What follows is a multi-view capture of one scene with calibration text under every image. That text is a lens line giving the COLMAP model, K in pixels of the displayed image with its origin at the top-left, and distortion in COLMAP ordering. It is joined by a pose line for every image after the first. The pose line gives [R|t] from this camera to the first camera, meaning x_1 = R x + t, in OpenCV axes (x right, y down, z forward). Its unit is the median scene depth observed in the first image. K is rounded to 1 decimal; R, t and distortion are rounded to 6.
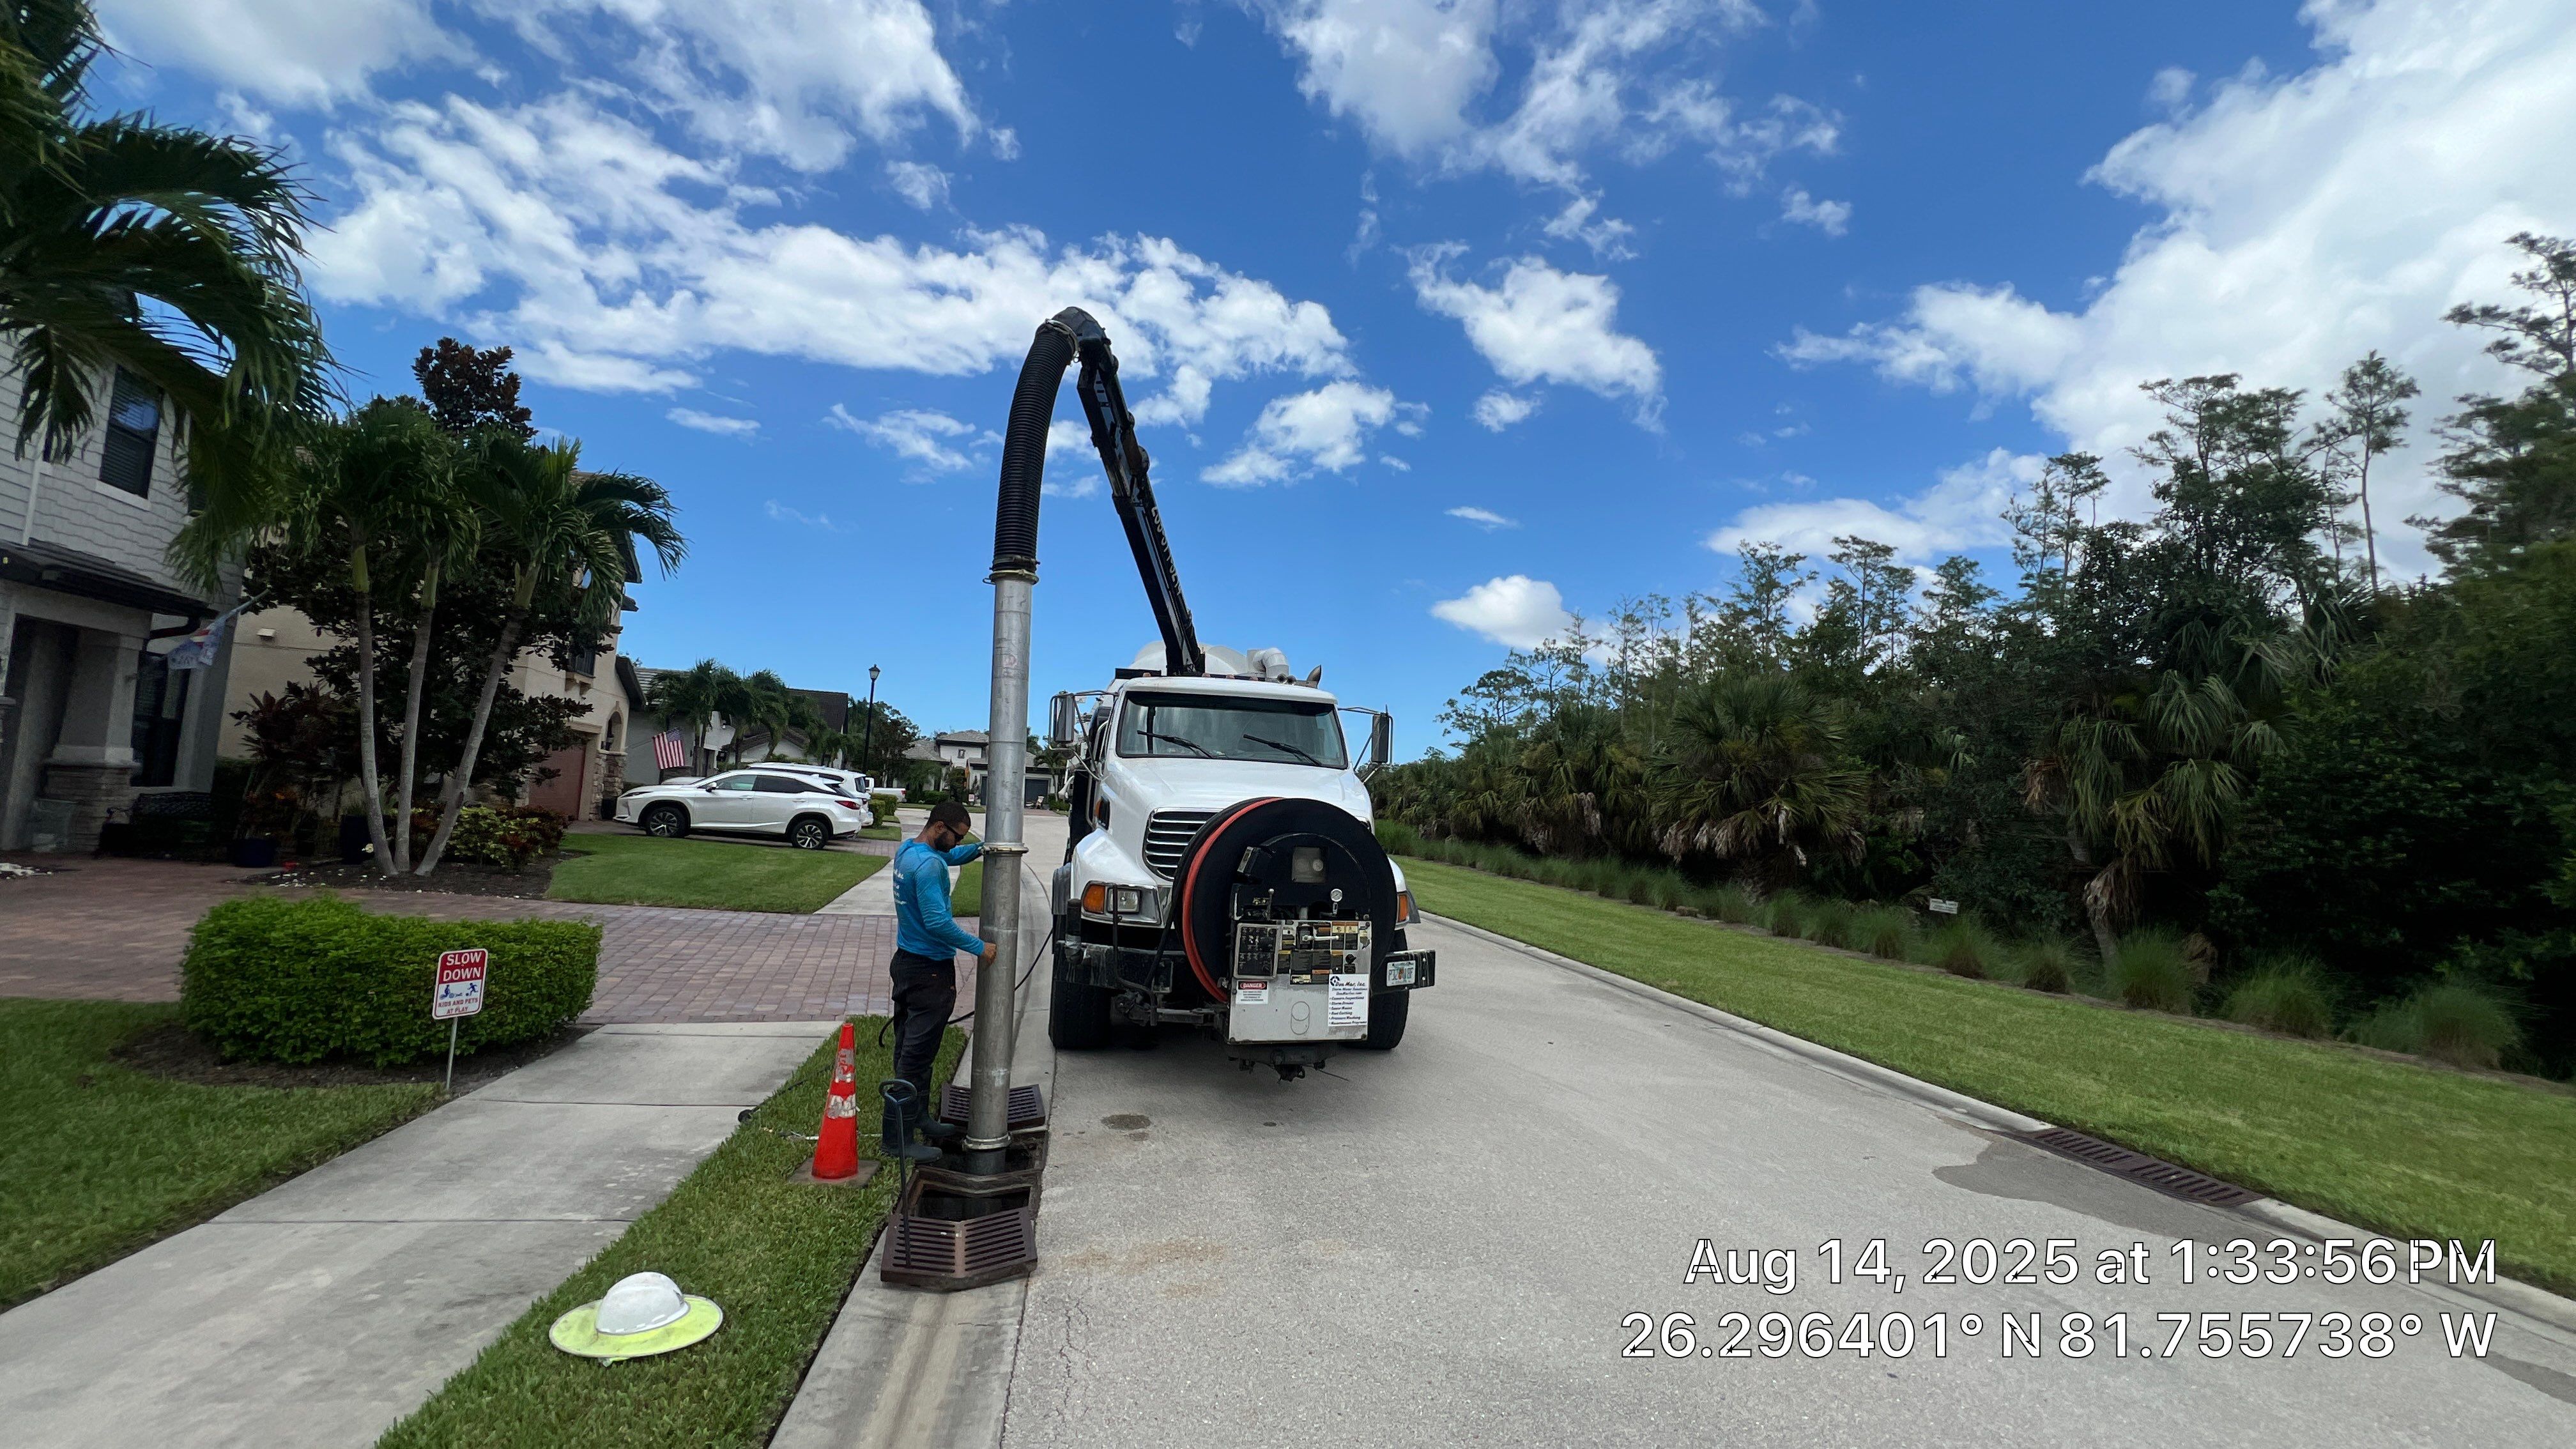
lens RADIAL K [[1043.9, 0, 1283.0], [0, 1043.9, 718.9], [0, 0, 1]] dist [-0.002338, -0.000242]
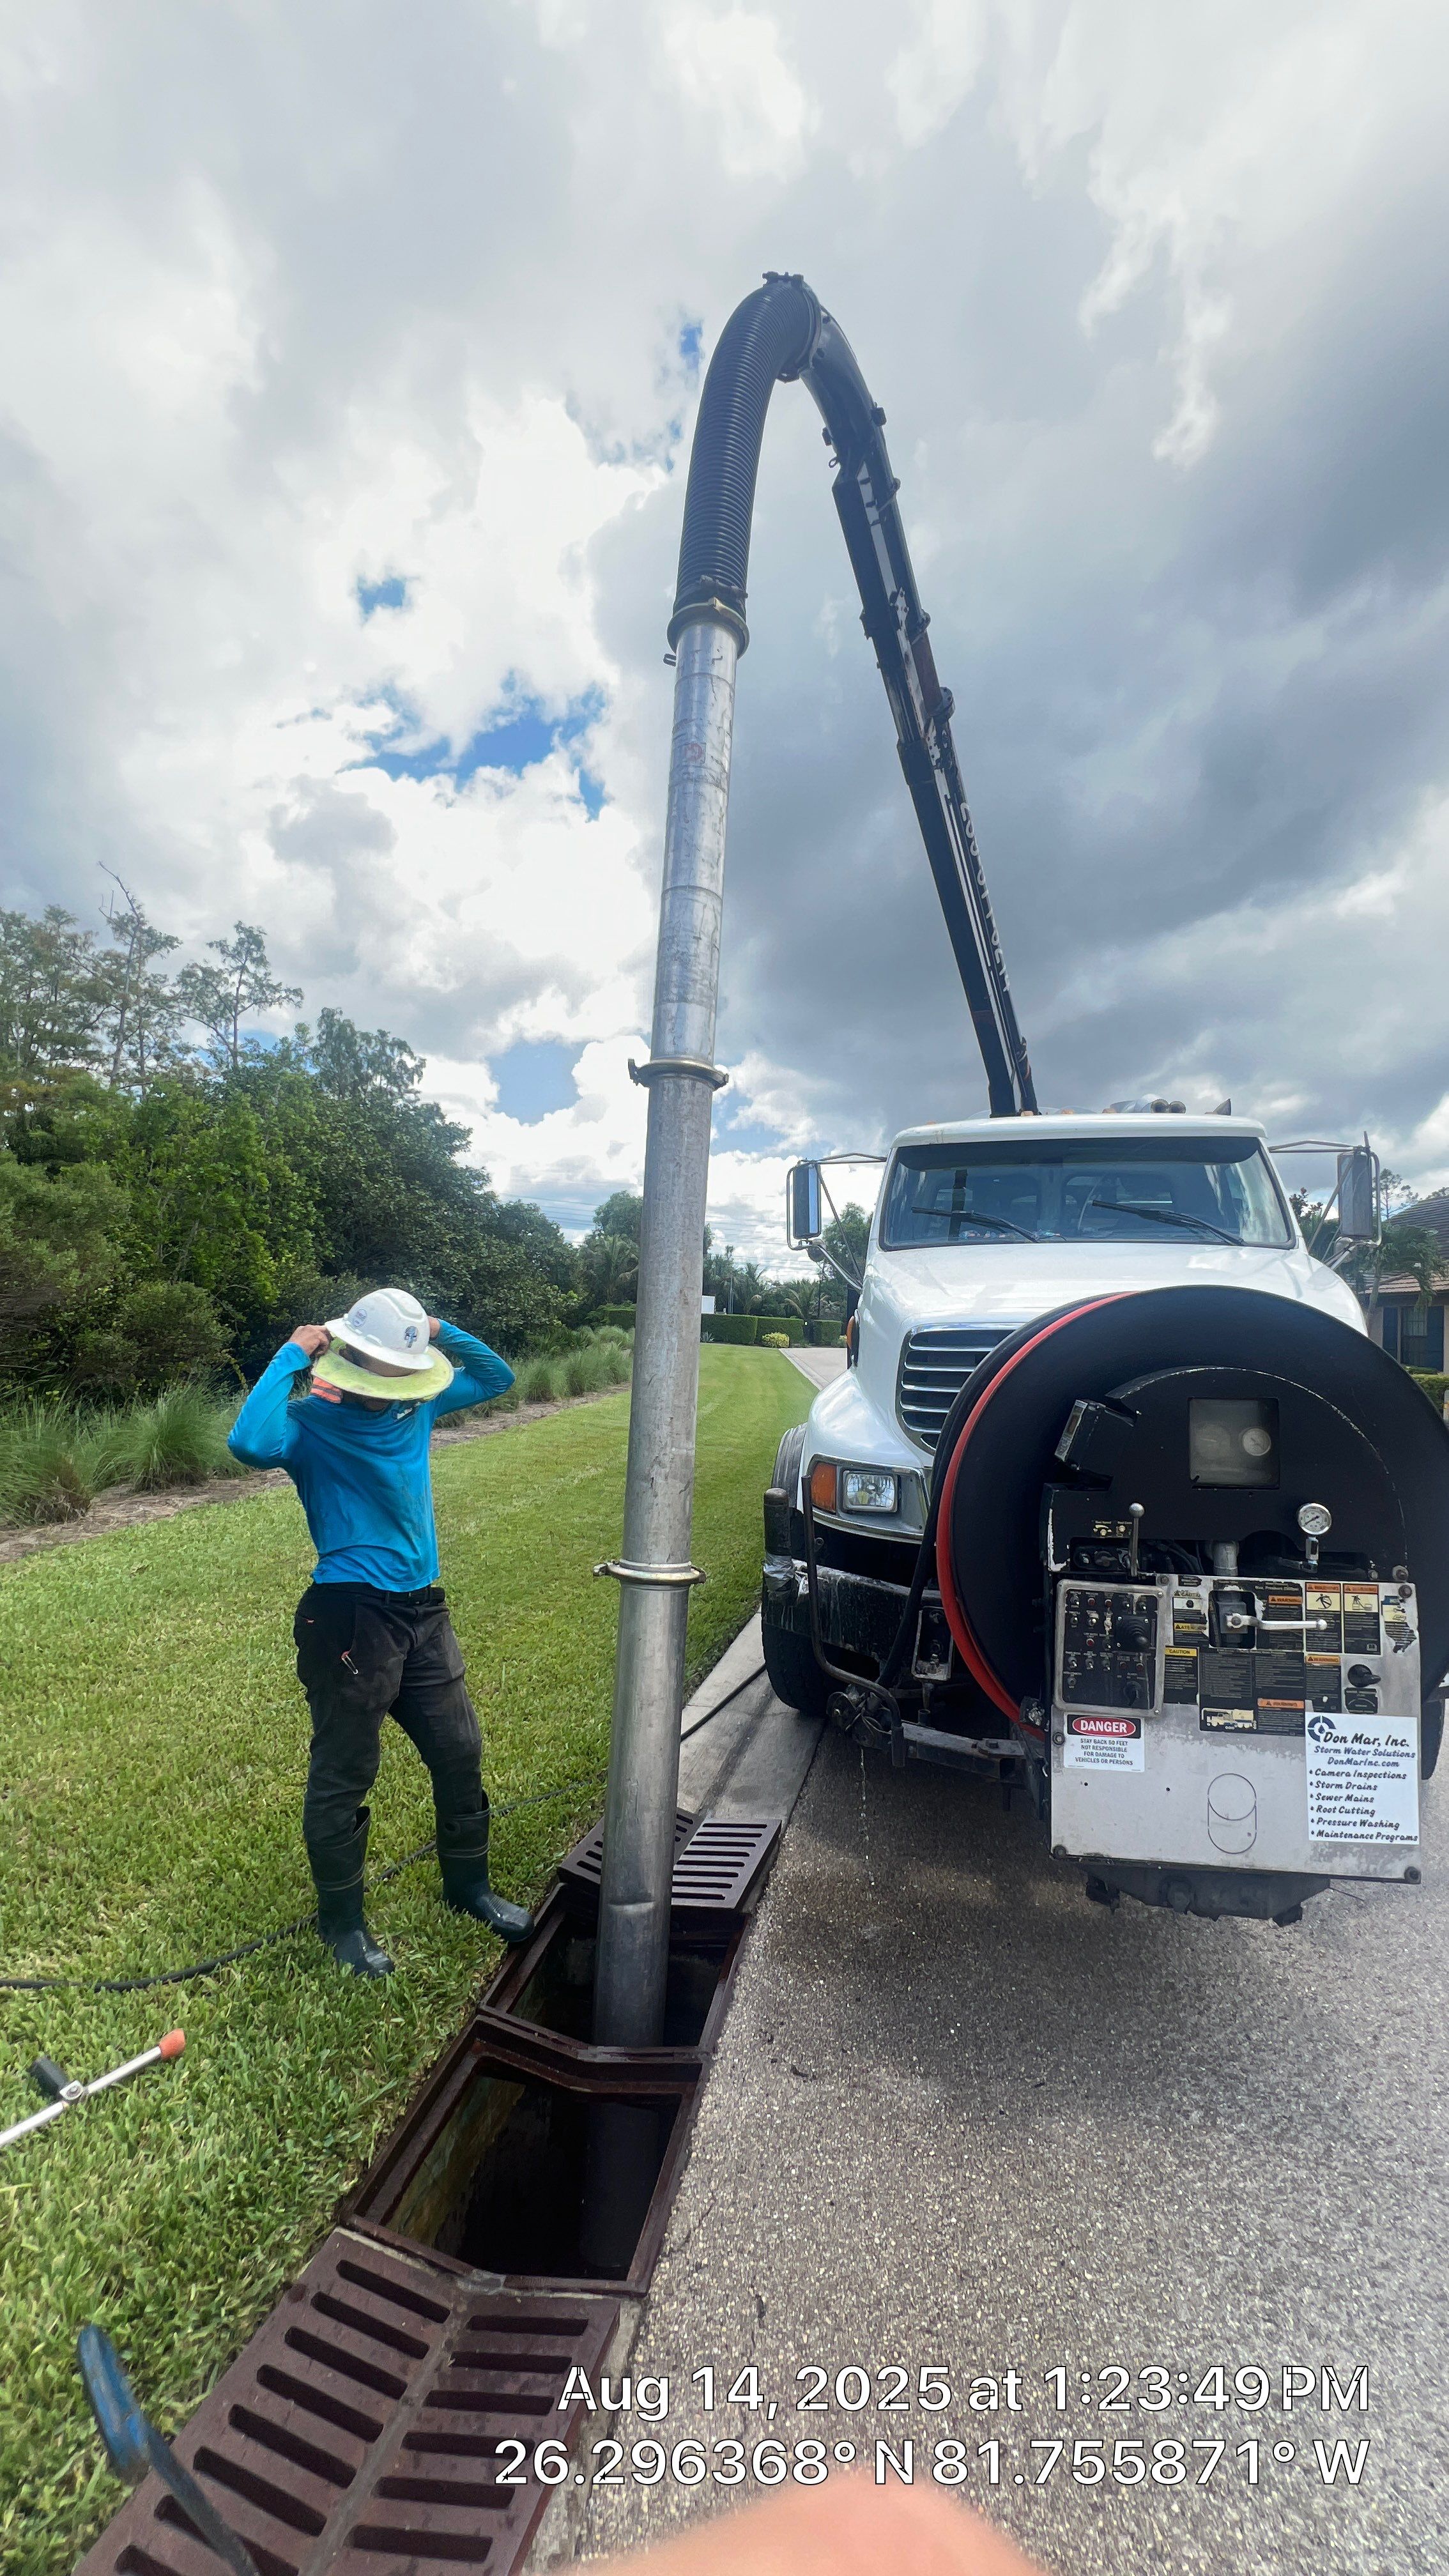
lens RADIAL K [[1043.9, 0, 735.2], [0, 1043.9, 1286.5], [0, 0, 1]] dist [-0.002338, -0.000242]
pose [[0.917029, -0.053520, -0.395212, 0.009535], [0.064851, 0.997777, 0.015356, 0.054570], [0.393511, -0.039711, 0.918462, 0.503545]]
